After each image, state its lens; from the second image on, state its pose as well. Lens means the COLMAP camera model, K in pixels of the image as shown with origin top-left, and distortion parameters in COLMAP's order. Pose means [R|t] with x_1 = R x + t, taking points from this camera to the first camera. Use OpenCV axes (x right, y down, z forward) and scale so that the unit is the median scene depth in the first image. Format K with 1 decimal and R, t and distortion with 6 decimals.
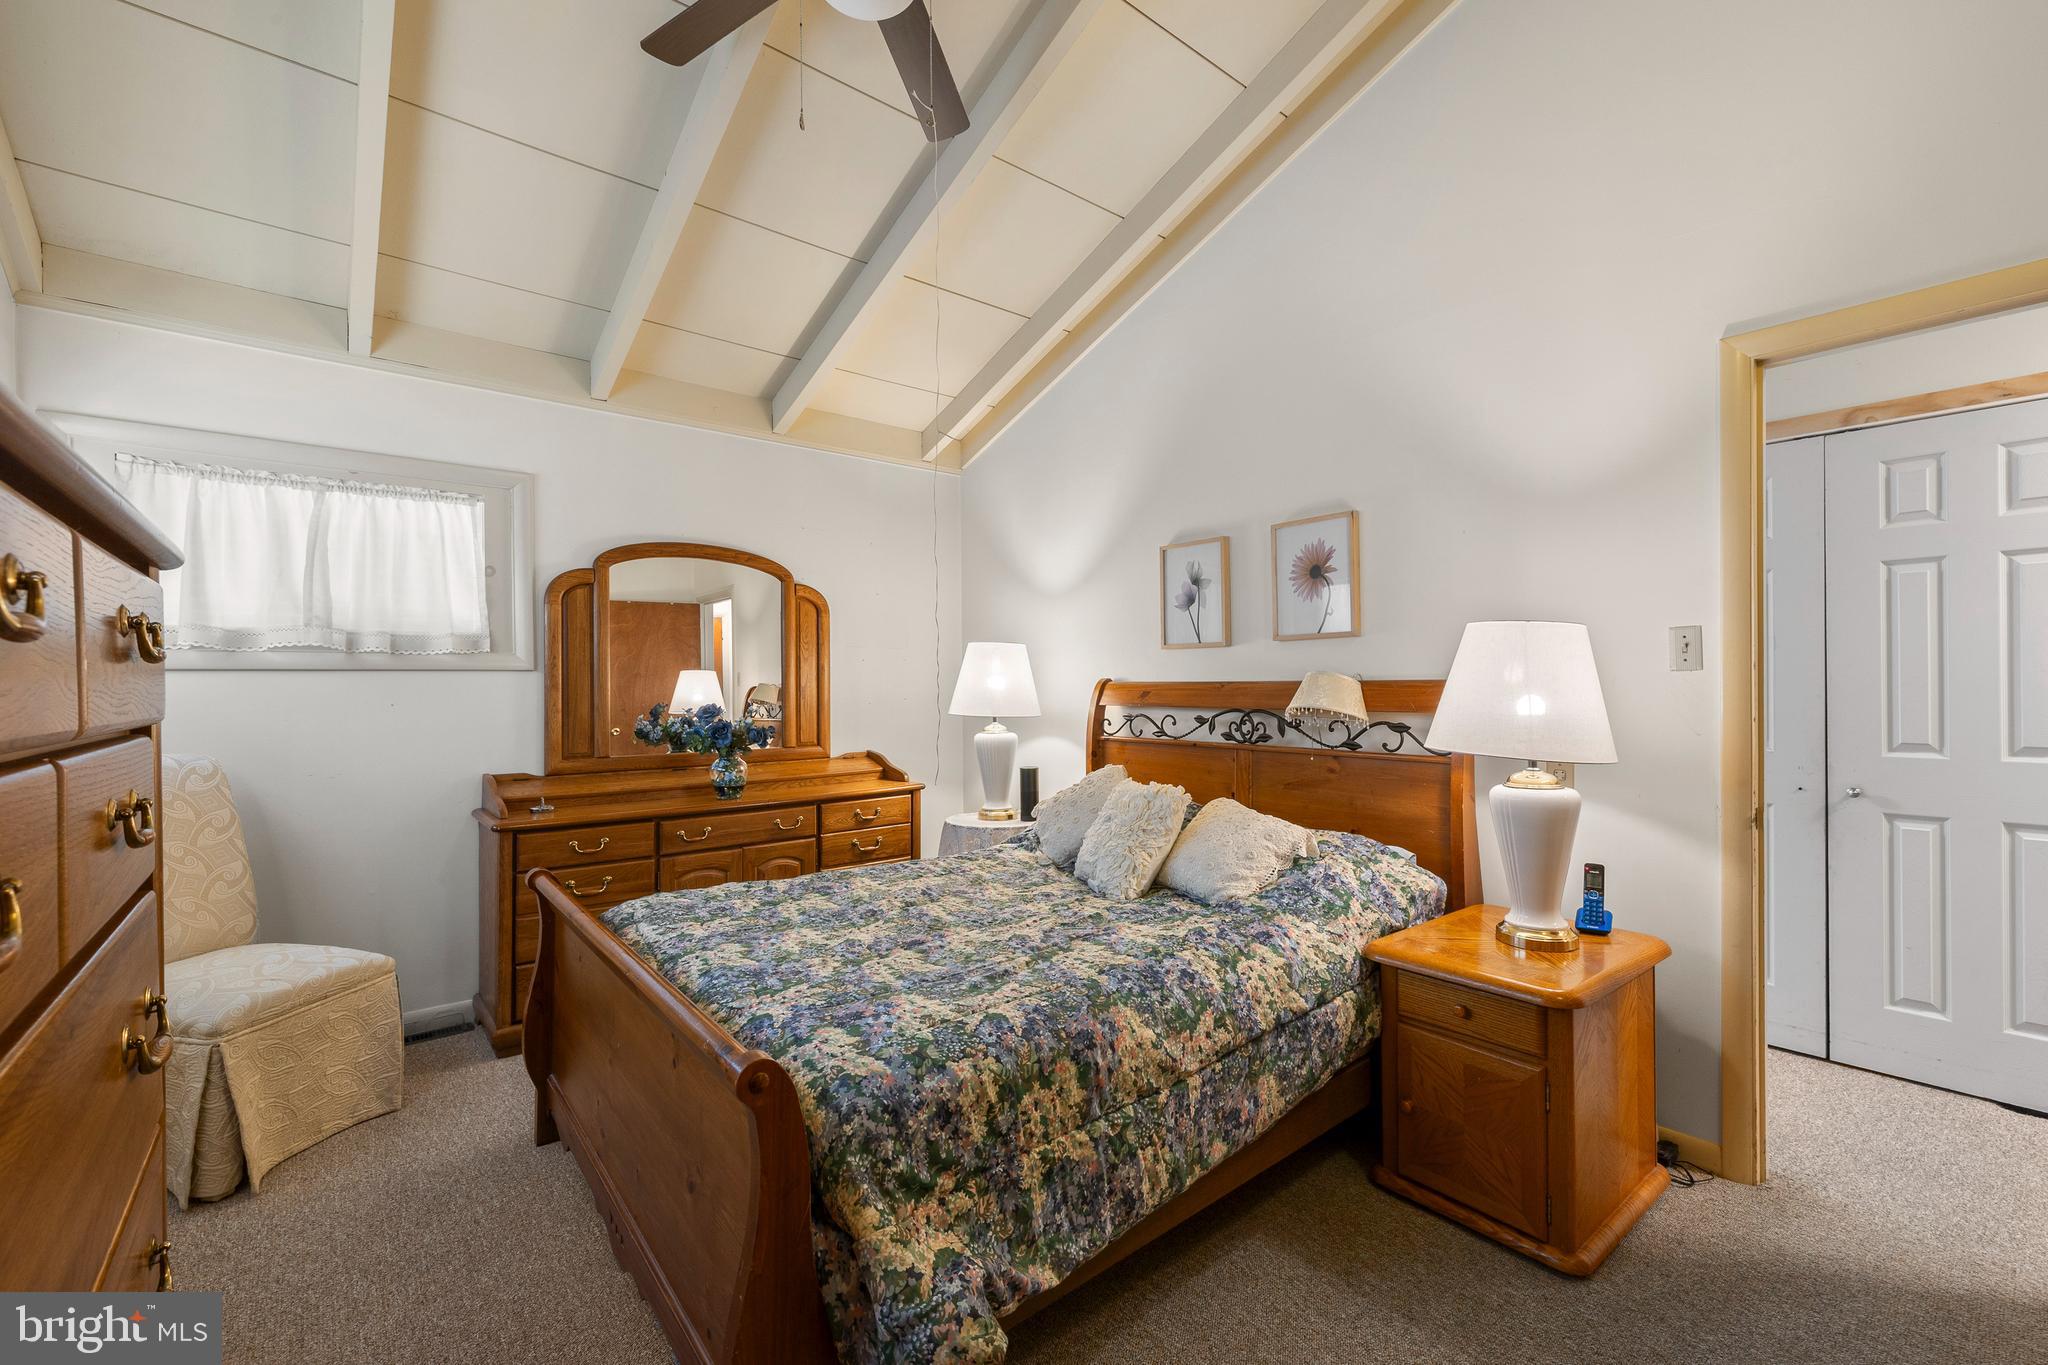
lens RADIAL K [[892.7, 0, 1007.8], [0, 892.7, 688.5], [0, 0, 1]] dist [-0.002631, 0.000027]
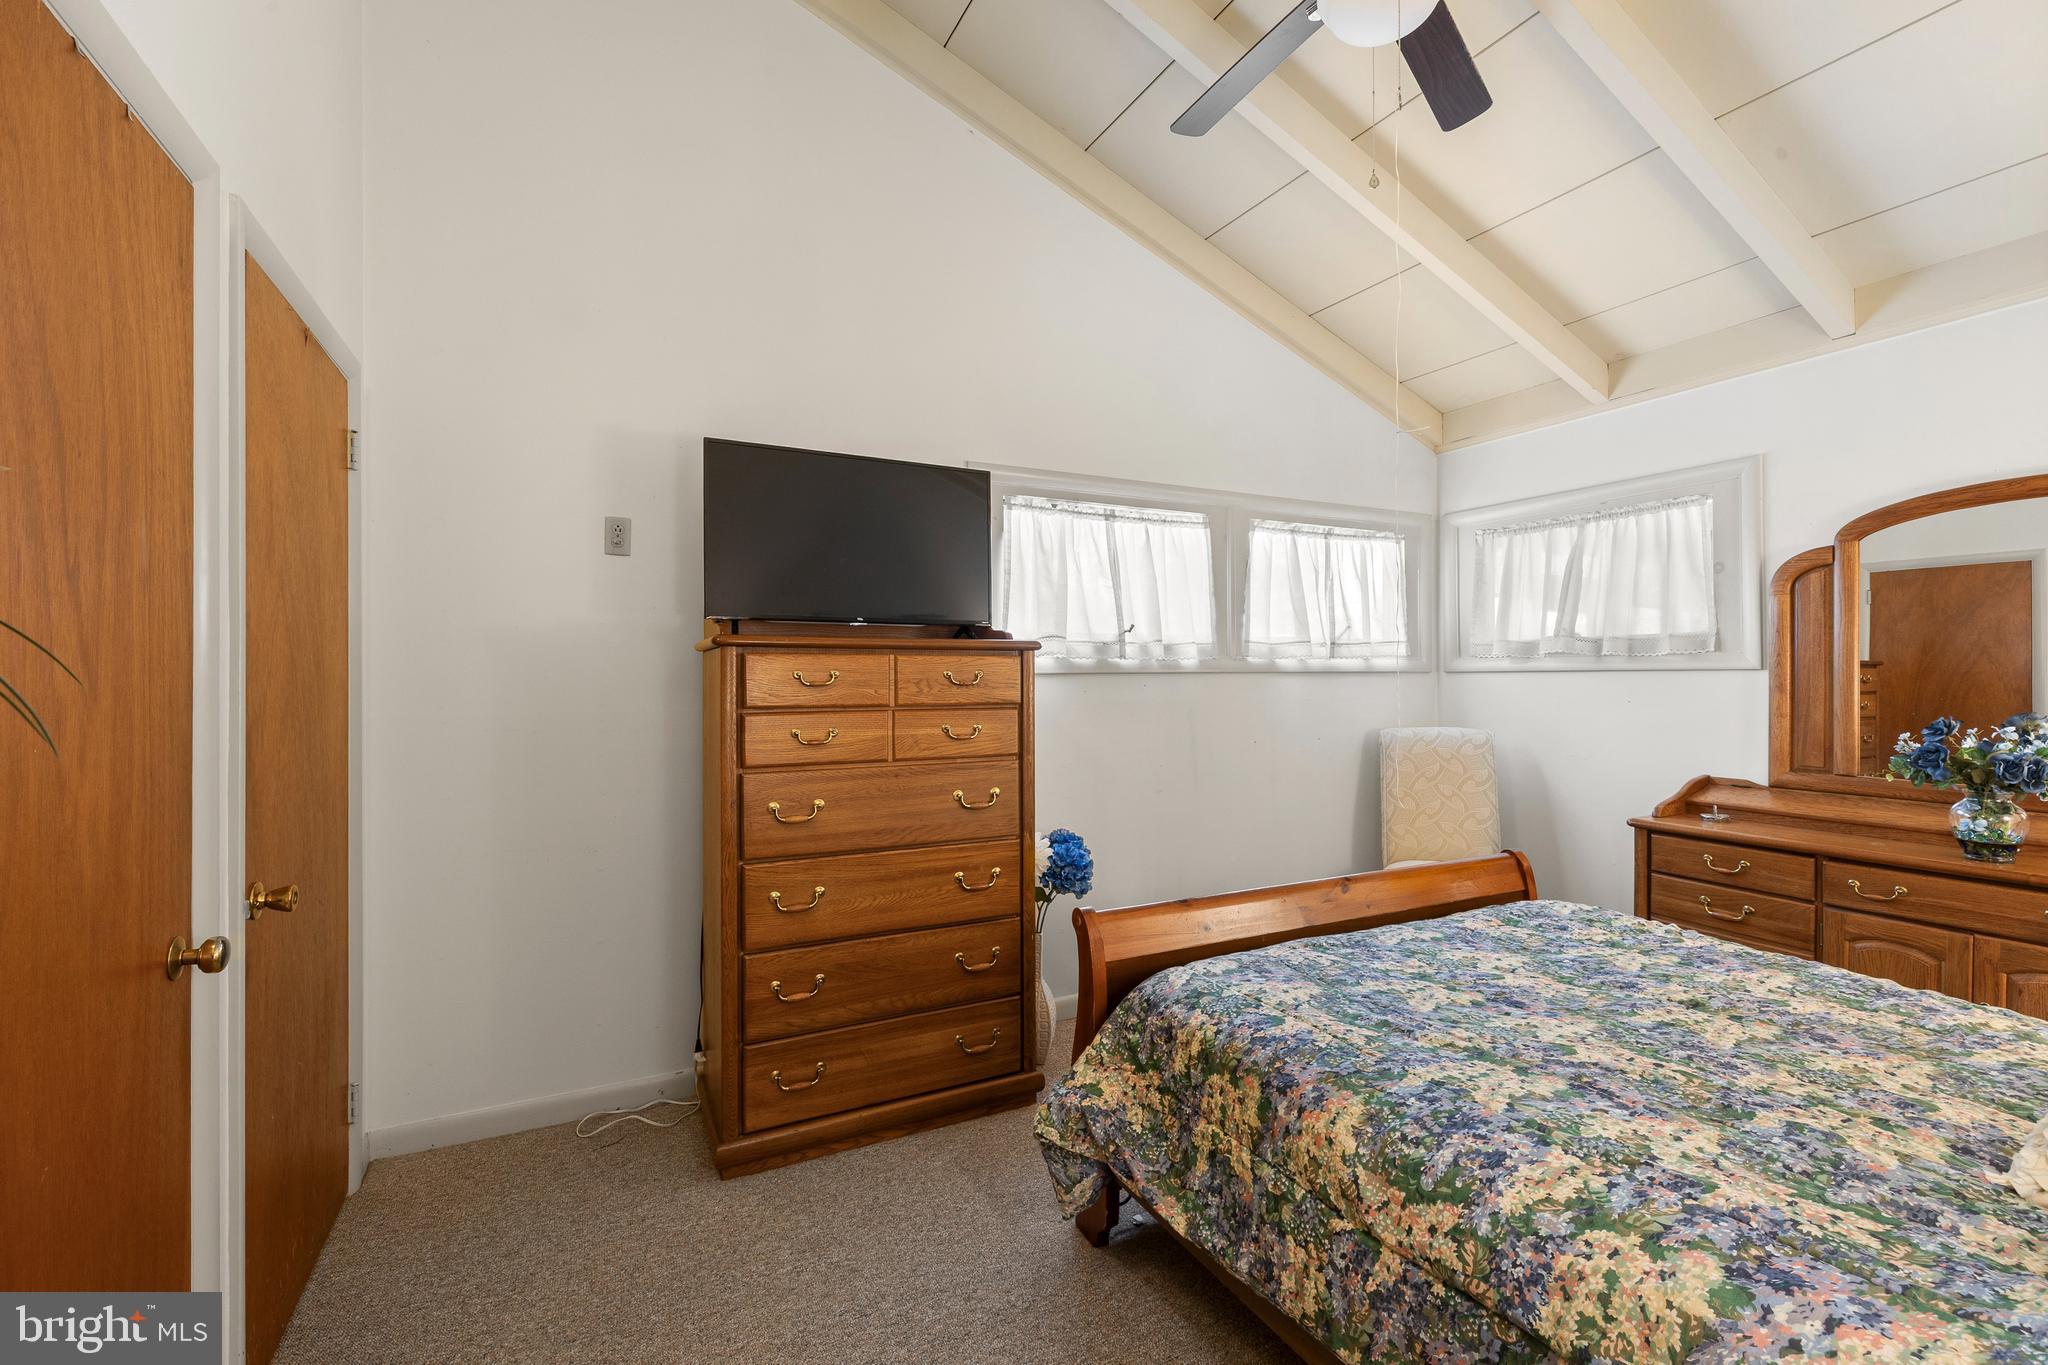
lens RADIAL K [[892.7, 0, 1013.3], [0, 892.7, 671.9], [0, 0, 1]] dist [-0.002631, 0.000027]
pose [[-0.246501, 0.005487, -0.969127, 0.884582], [0.000247, 0.999984, 0.005599, -0.037724], [0.969142, 0.001141, -0.246499, 0.790946]]
